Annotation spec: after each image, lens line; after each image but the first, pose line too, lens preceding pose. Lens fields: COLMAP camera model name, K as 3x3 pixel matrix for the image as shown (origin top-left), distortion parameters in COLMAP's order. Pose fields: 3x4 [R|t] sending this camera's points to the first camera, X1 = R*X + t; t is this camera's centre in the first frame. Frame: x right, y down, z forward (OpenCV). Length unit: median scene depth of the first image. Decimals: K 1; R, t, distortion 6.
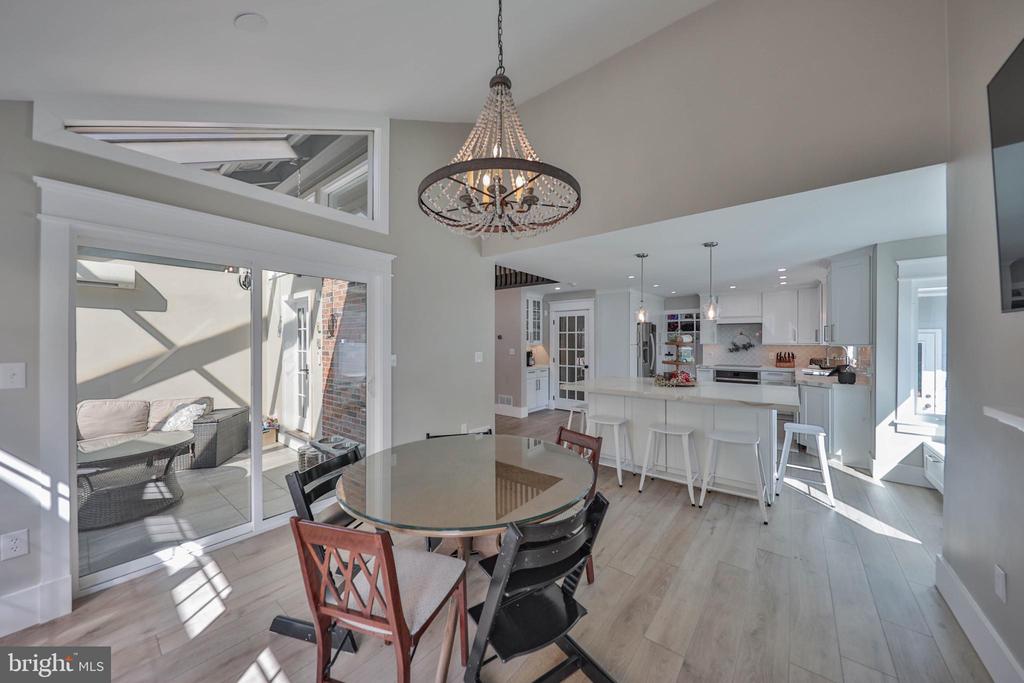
lens RADIAL K [[339.7, 0, 512.0], [0, 339.7, 341.5], [0, 0, 1]] dist [-0.006306, -0.000174]
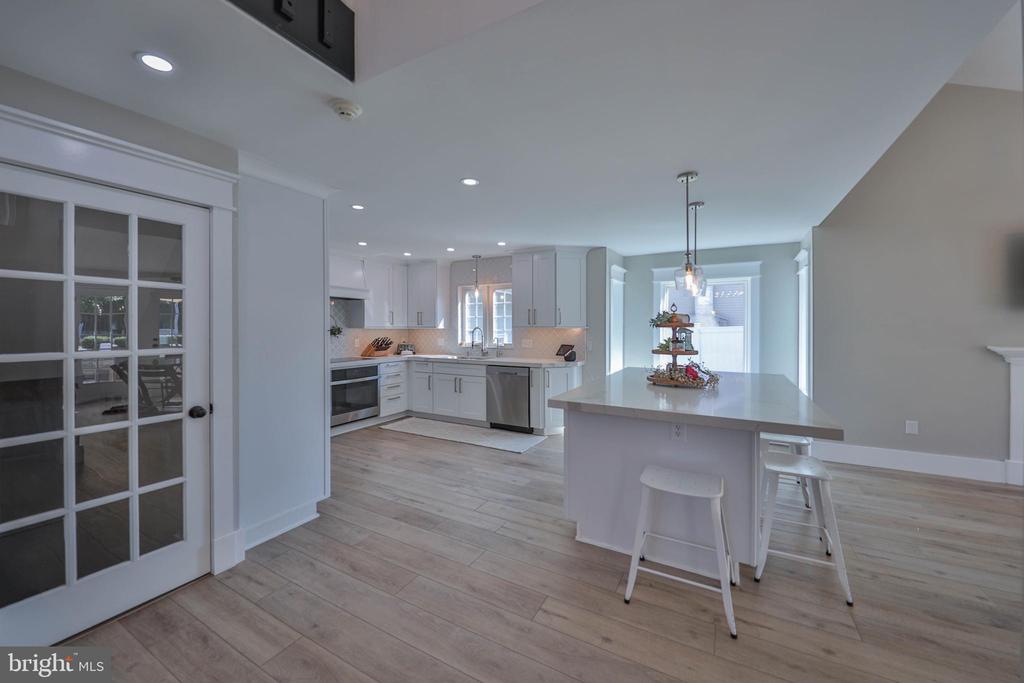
lens RADIAL K [[370.3, 0, 530.9], [0, 370.3, 327.8], [0, 0, 1]] dist [0.000784, -0.000026]
pose [[-0.186203, 0.000519, 0.982511, -0.132074], [-0.000349, 1.000000, -0.000594, 0.006520], [-0.982511, -0.000453, -0.186203, 0.796209]]
